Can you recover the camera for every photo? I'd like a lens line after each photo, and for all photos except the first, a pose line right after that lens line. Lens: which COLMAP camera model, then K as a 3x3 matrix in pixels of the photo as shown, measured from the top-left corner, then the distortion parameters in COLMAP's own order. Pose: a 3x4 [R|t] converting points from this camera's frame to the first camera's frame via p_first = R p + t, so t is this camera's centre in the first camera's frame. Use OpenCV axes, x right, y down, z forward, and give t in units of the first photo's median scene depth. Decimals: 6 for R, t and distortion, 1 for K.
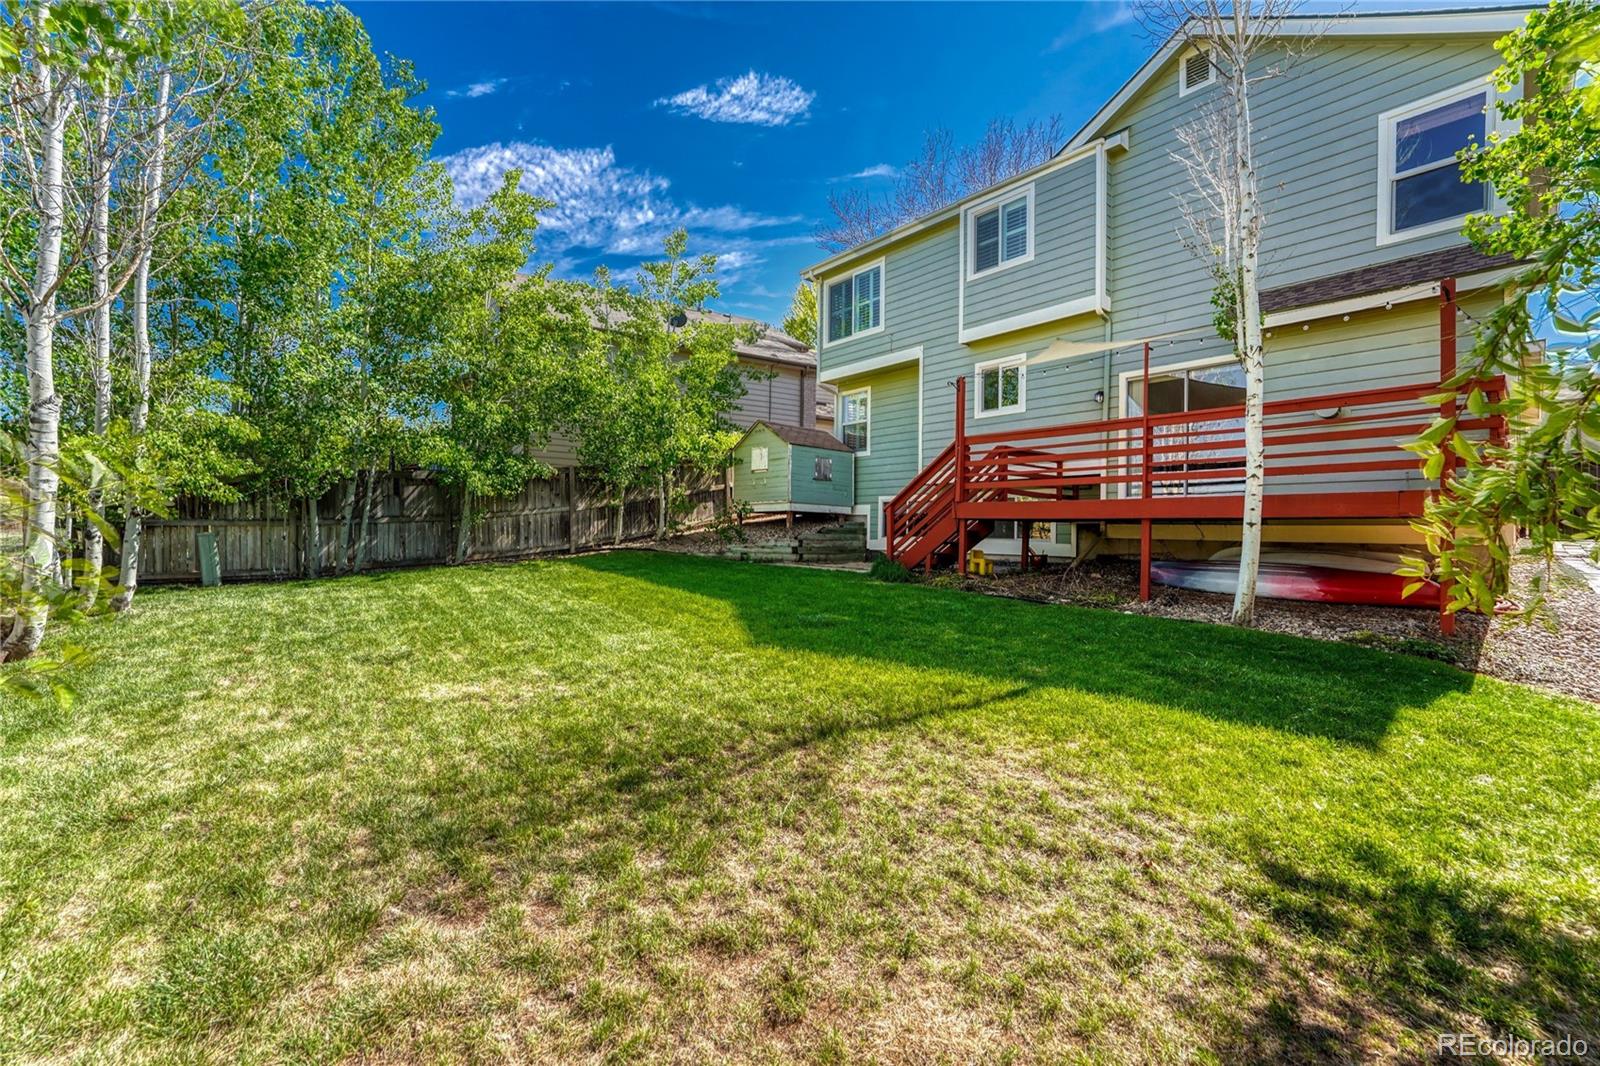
lens RADIAL K [[660.2, 0, 800.0], [0, 660.2, 533.0], [0, 0, 1]] dist [0.000256, 0.000325]
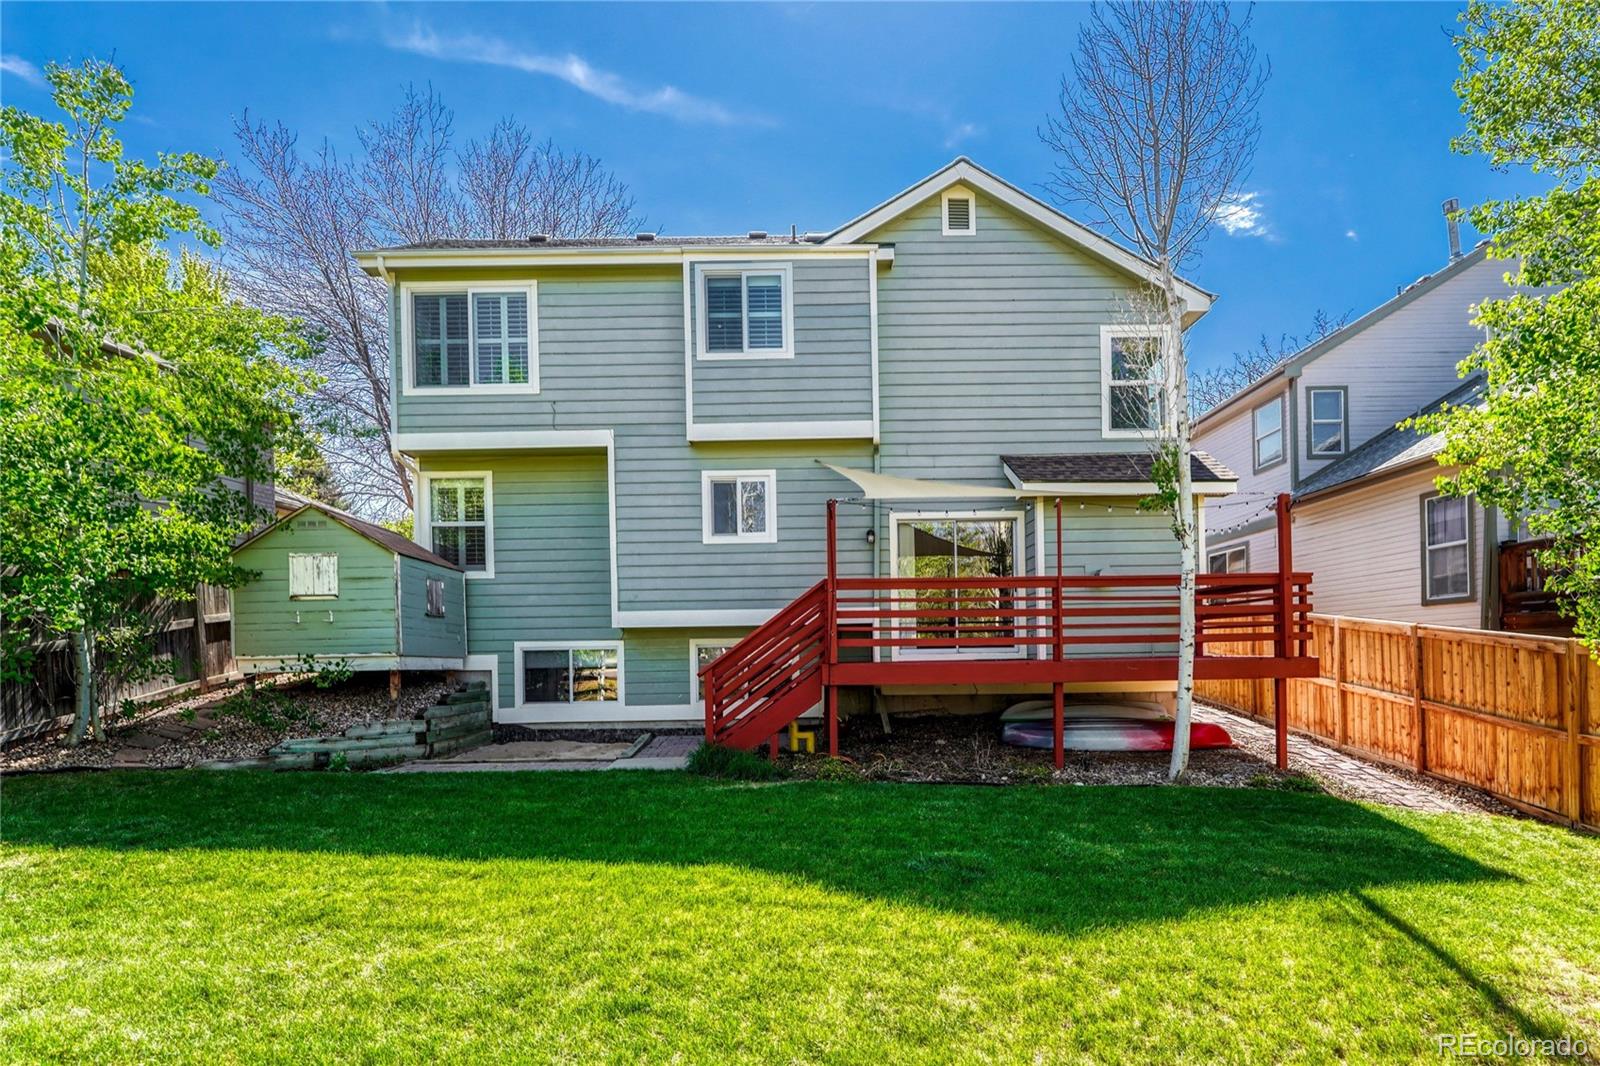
lens RADIAL K [[801.3, 0, 806.4], [0, 801.3, 662.0], [0, 0, 1]] dist [-0.001003, -0.000186]
pose [[0.648495, -0.026901, 0.760744, -0.335648], [0.026340, 0.999570, 0.012892, -0.042823], [-0.760763, 0.011677, 0.648924, 0.294202]]
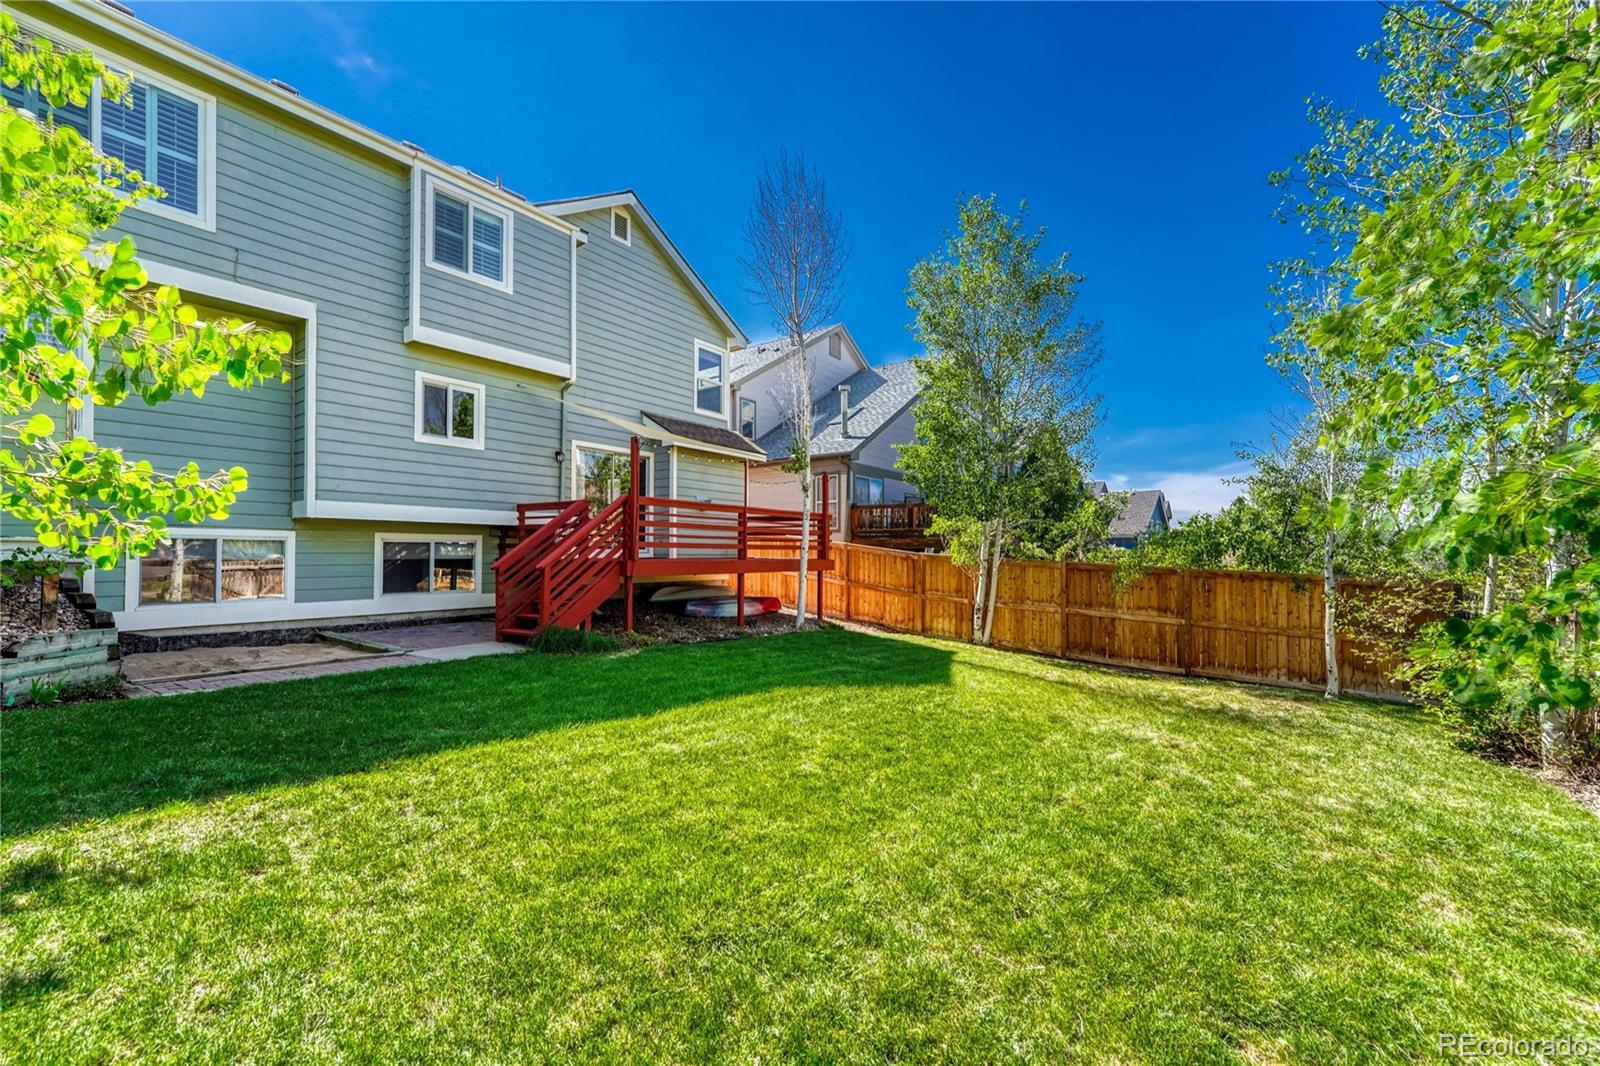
lens RADIAL K [[665.4, 0, 797.8], [0, 665.4, 547.1], [0, 0, 1]] dist [-0.000820, -0.000095]
pose [[-0.223884, -0.004955, 0.974603, -0.558286], [-0.005905, 0.999976, 0.003728, -0.049860], [-0.974598, -0.004921, -0.223908, 0.684032]]
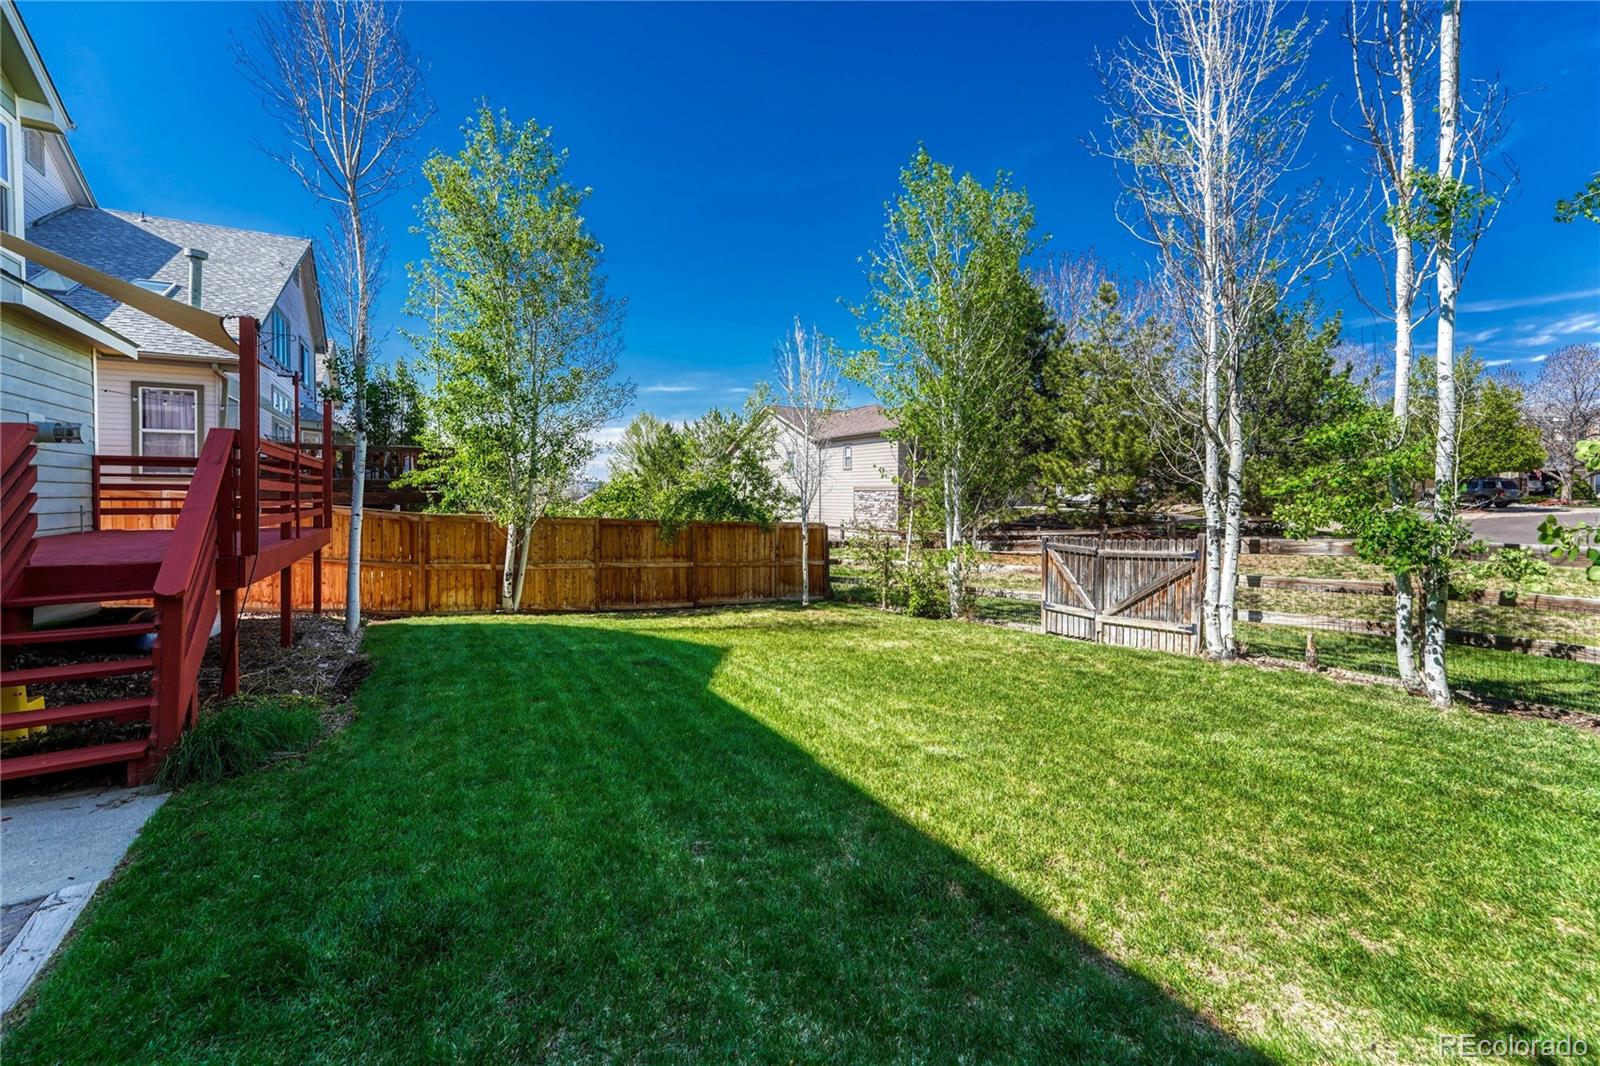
lens RADIAL K [[643.8, 0, 821.6], [0, 643.8, 502.8], [0, 0, 1]] dist [0.000574, 0.000122]
pose [[-0.988794, -0.013669, 0.148657, -0.185009], [-0.012060, 0.999859, 0.011717, -0.066414], [-0.148796, 0.009793, -0.988819, 0.994954]]
